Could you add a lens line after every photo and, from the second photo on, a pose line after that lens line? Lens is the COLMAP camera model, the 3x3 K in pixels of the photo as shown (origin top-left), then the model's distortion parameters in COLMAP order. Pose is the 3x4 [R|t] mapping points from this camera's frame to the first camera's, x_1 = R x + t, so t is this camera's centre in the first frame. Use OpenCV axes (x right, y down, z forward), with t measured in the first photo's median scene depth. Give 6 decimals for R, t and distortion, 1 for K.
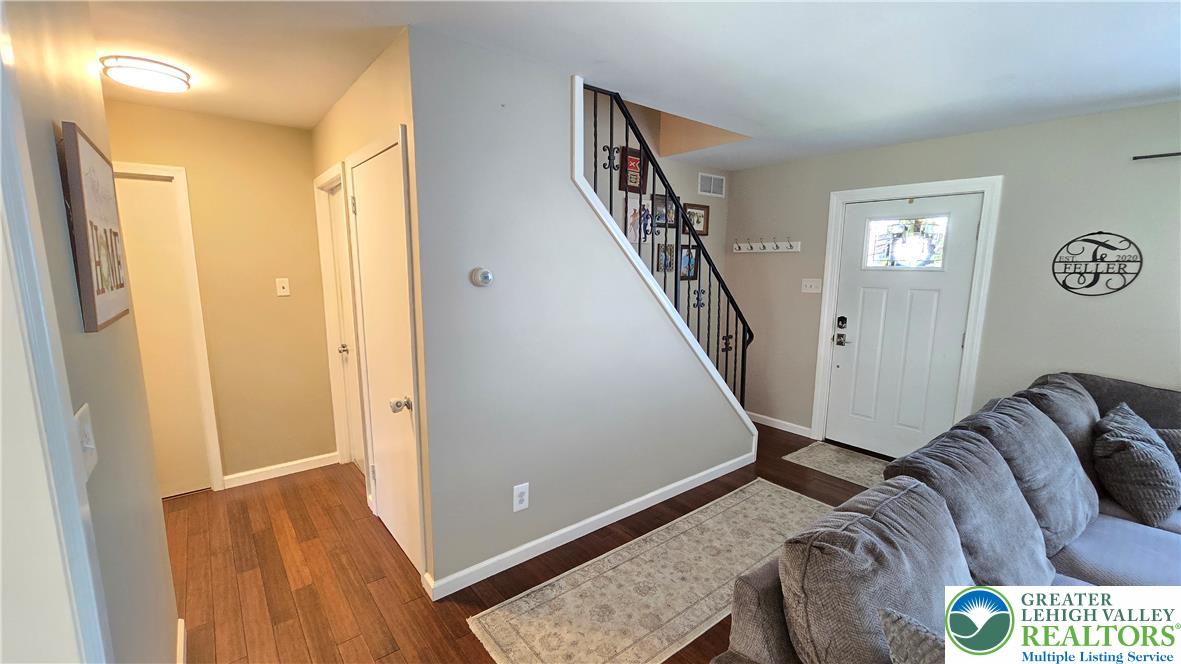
lens RADIAL K [[487.4, 0, 592.9], [0, 487.4, 341.5], [0, 0, 1]] dist [0.000039, 0.000517]
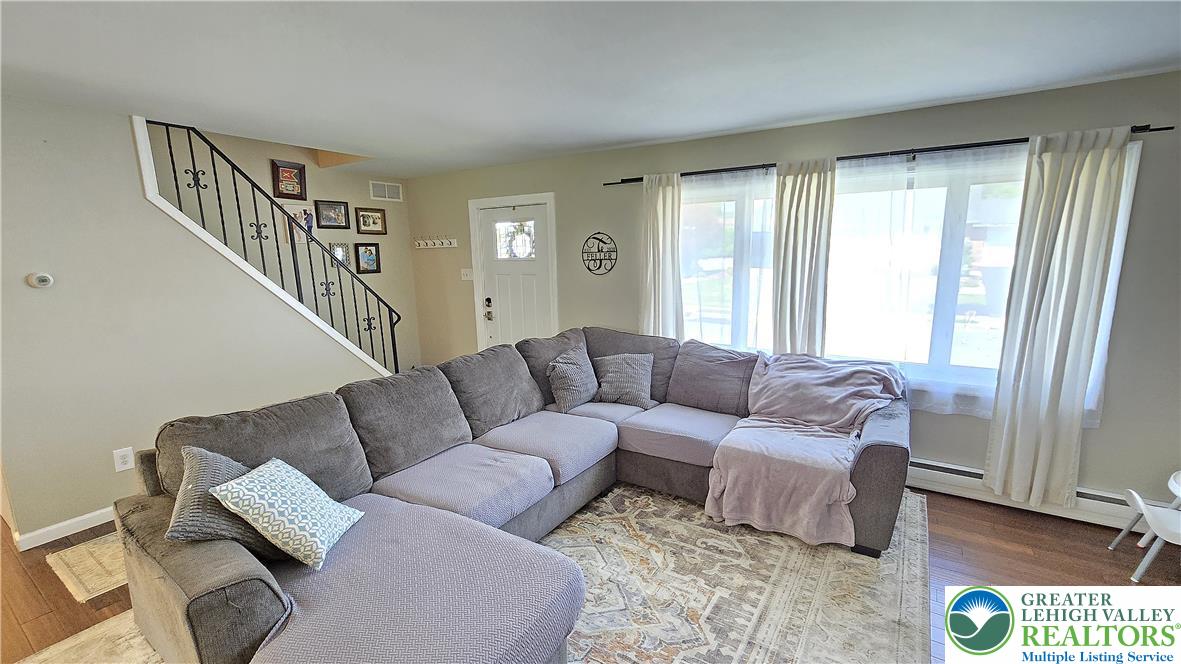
lens RADIAL K [[495.3, 0, 591.8], [0, 495.3, 340.0], [0, 0, 1]] dist [0.000411, 0.000110]
pose [[0.950851, -0.078922, 0.299424, 0.535832], [0.074950, 0.996880, 0.024748, 0.067801], [-0.300443, -0.001090, 0.953799, -0.456204]]
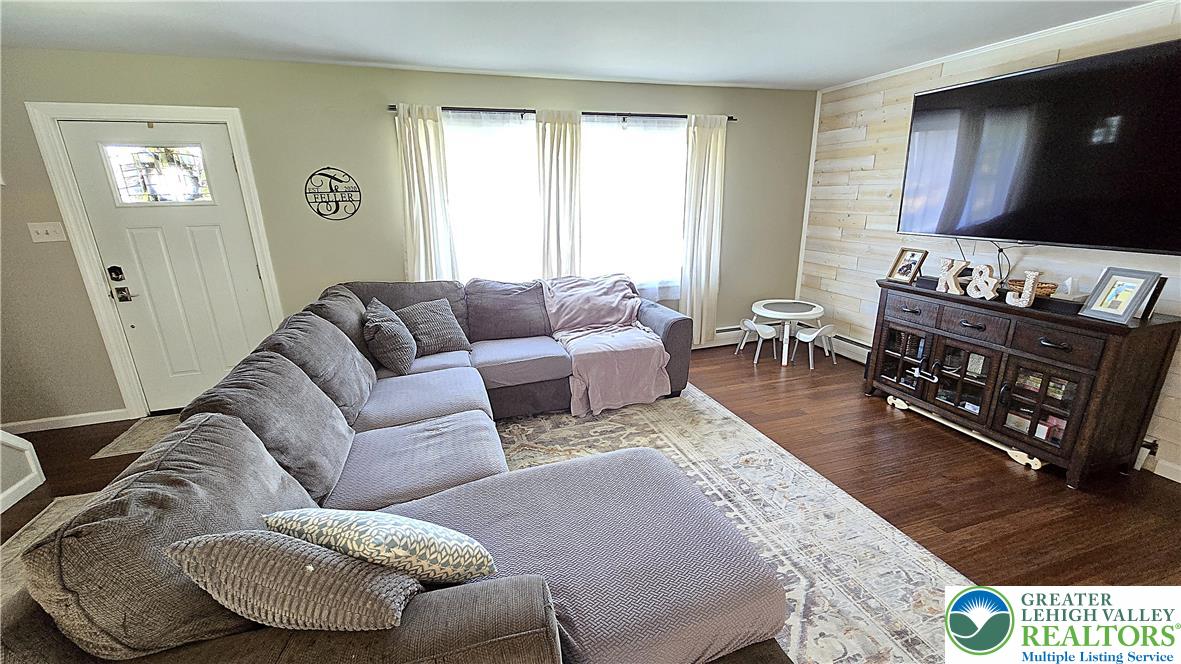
lens RADIAL K [[487.4, 0, 592.9], [0, 487.4, 341.5], [0, 0, 1]] dist [0.000039, 0.000517]
pose [[0.352166, -0.287813, 0.890585, 0.042668], [0.174359, 0.955061, 0.239703, 0.018931], [-0.919553, 0.070866, 0.386523, -0.069326]]
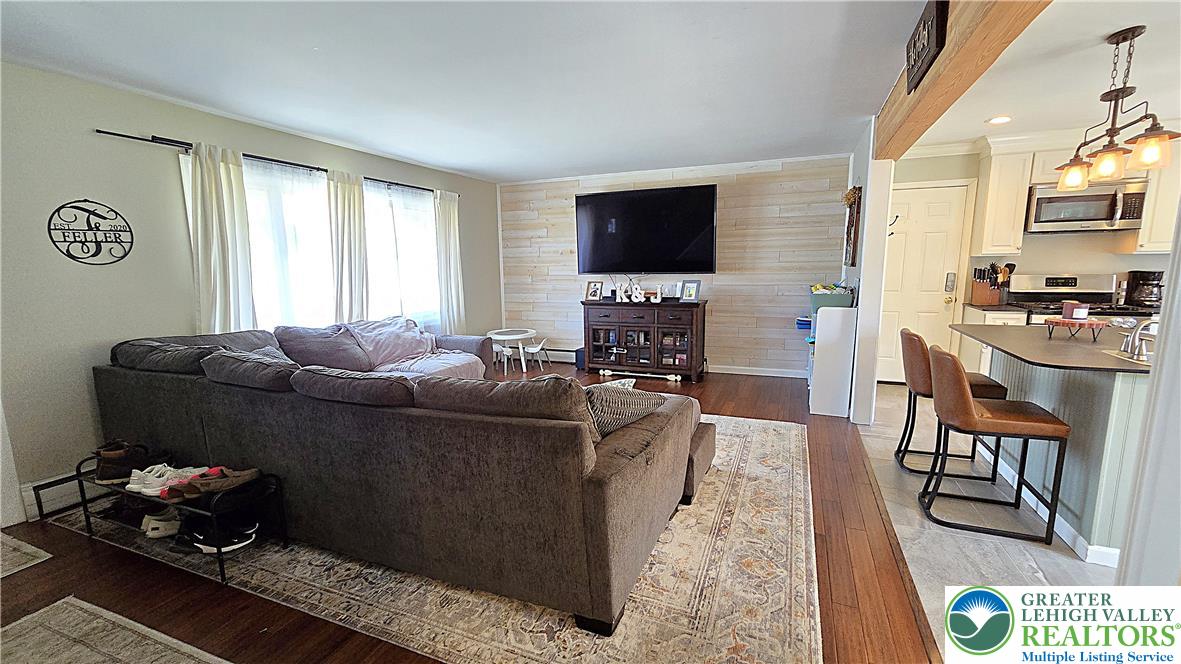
lens RADIAL K [[487.4, 0, 592.9], [0, 487.4, 341.5], [0, 0, 1]] dist [0.000039, 0.000517]
pose [[-0.478039, -0.141971, 0.866789, -0.355746], [0.155016, 0.957723, 0.242357, -0.029731], [-0.864551, 0.250223, -0.435821, 0.614618]]
